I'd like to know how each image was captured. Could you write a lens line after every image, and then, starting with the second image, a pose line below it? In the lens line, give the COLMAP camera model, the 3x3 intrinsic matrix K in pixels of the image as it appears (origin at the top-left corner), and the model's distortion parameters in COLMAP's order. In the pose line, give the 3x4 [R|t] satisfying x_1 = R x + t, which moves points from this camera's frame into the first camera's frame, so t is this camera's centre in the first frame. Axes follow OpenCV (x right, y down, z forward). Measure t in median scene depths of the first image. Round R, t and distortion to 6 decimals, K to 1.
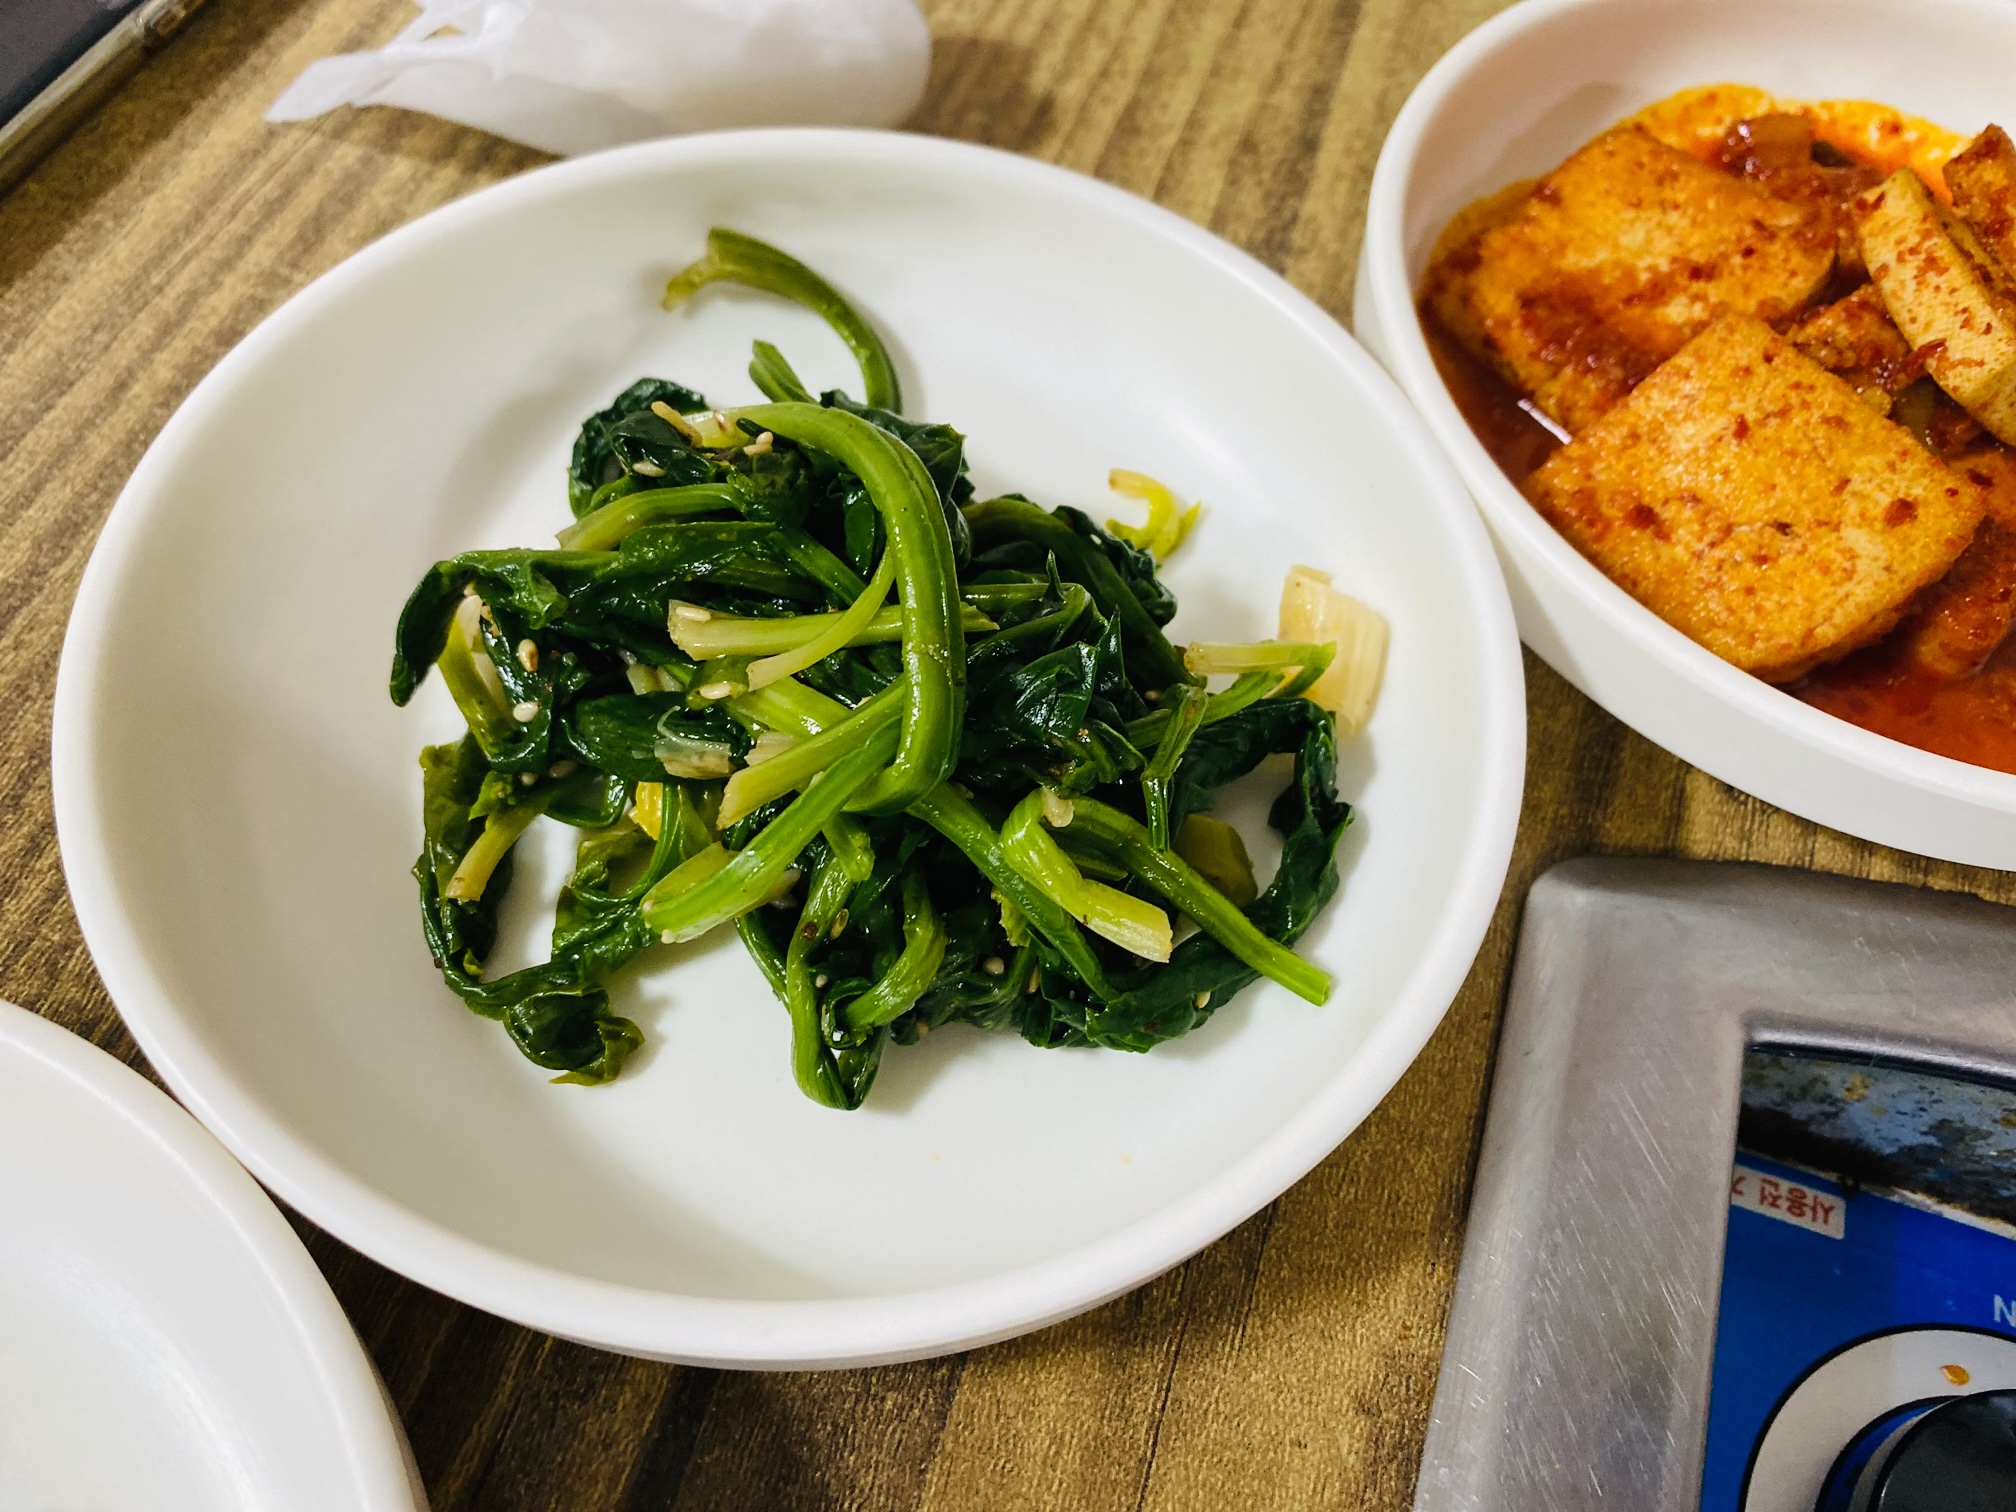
lens RADIAL K [[1469.2, 0, 1008.0], [0, 1469.2, 756.0], [0, 0, 1]] dist [0.006092, 0.002643]
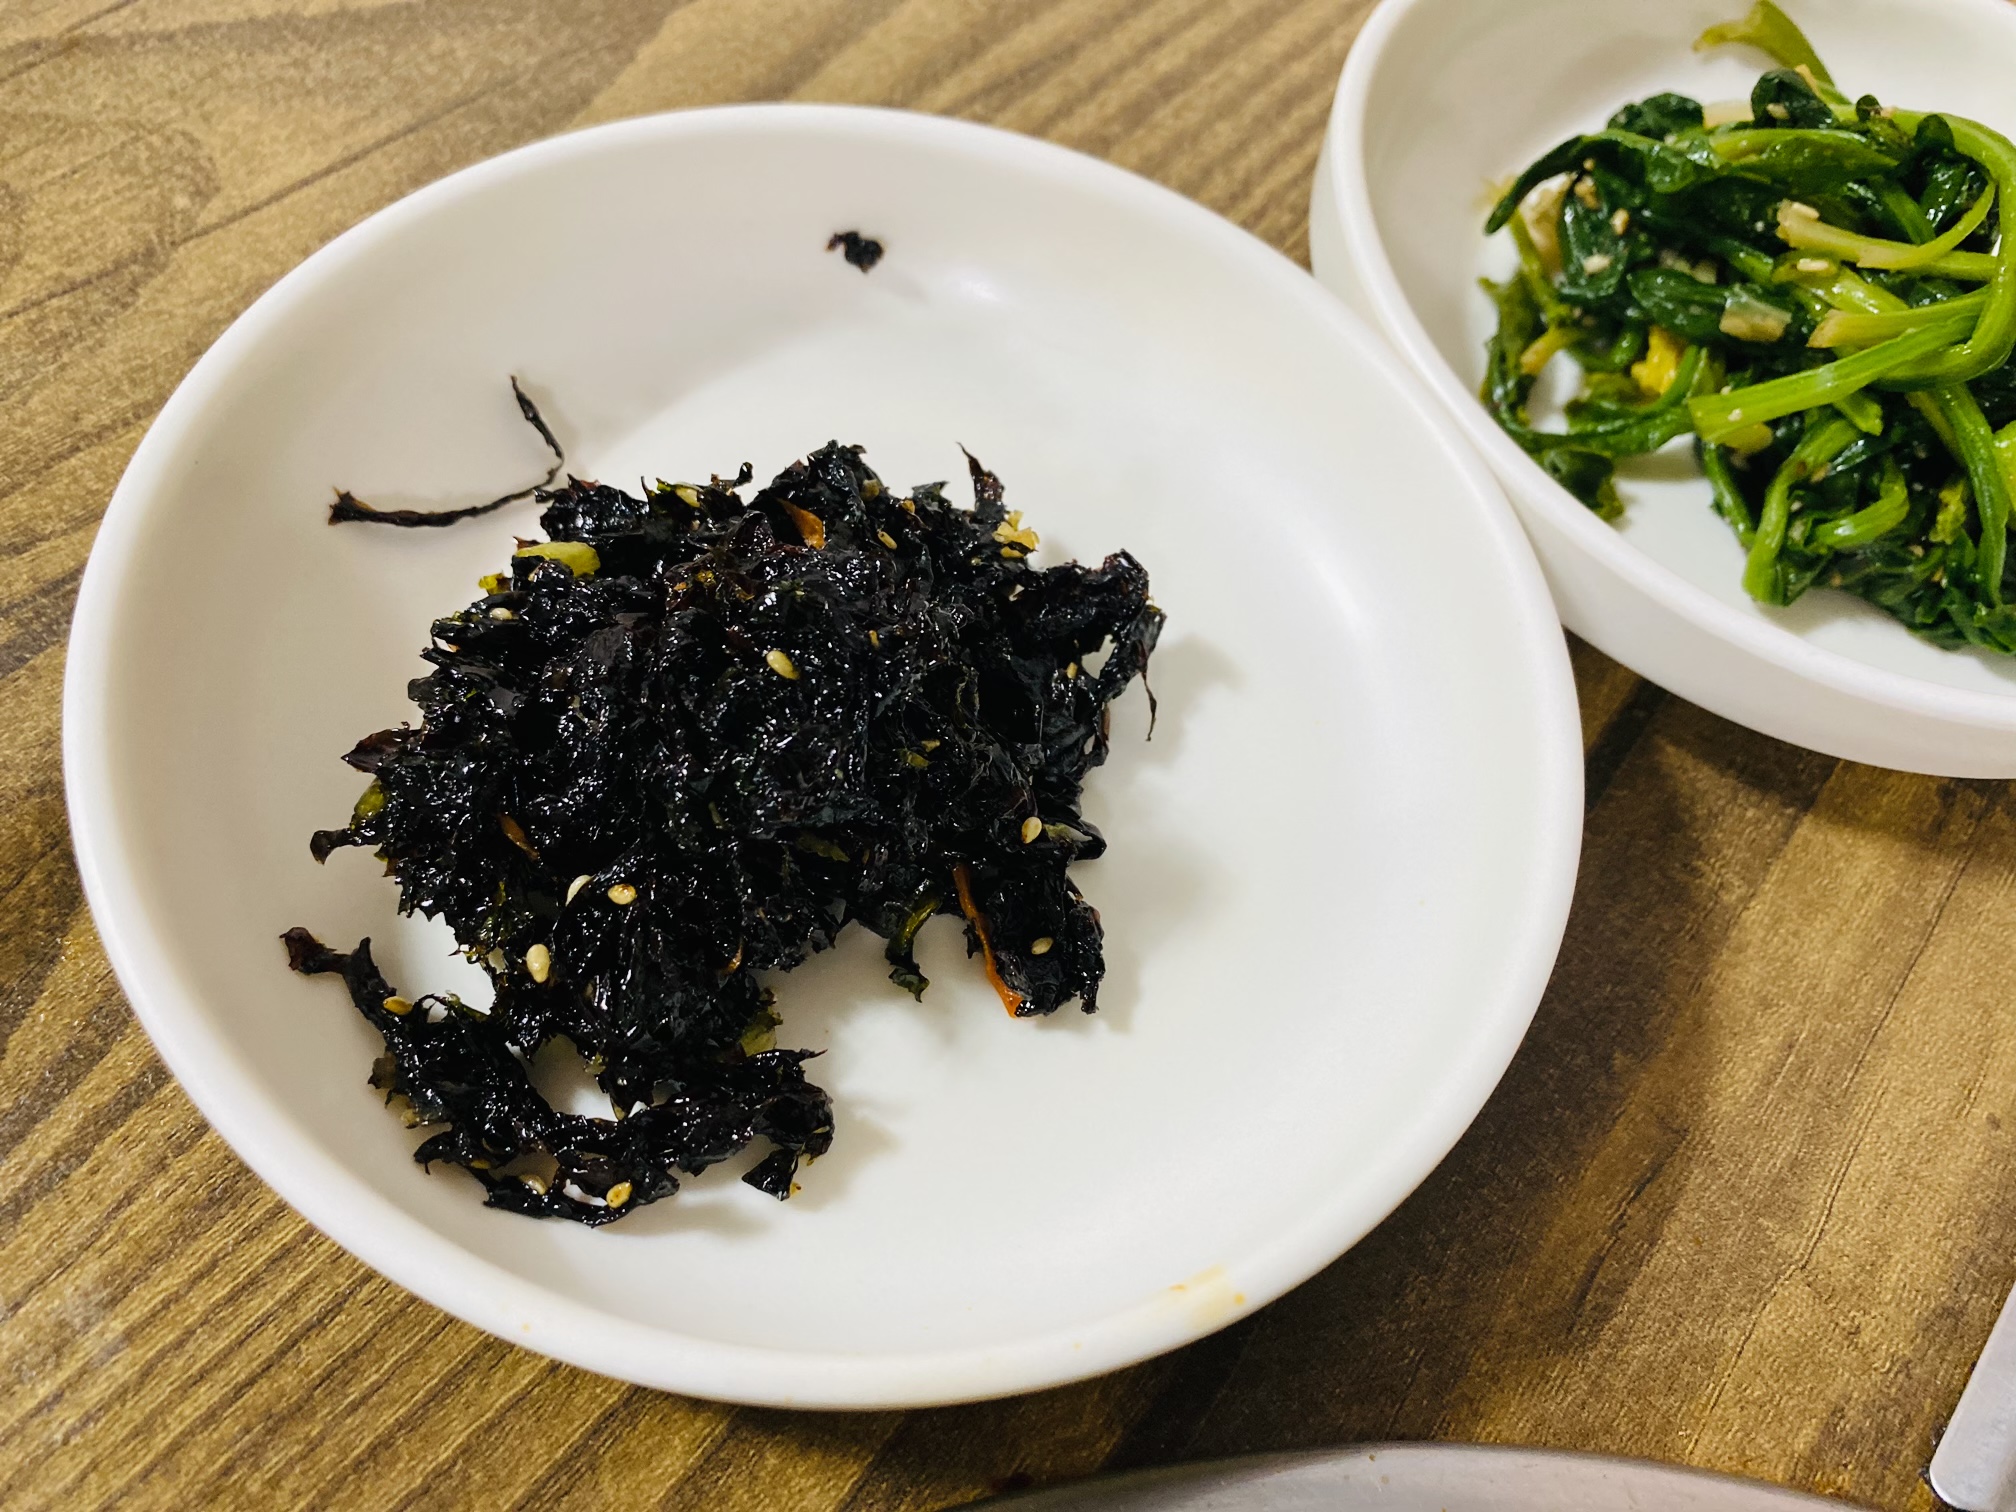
lens RADIAL K [[1469.2, 0, 1008.0], [0, 1469.2, 756.0], [0, 0, 1]] dist [0.006092, 0.002643]
pose [[0.928909, 0.354583, -0.106769, -0.573238], [-0.355355, 0.934650, 0.012353, 0.608243], [0.104172, 0.026466, 0.994207, -0.381869]]
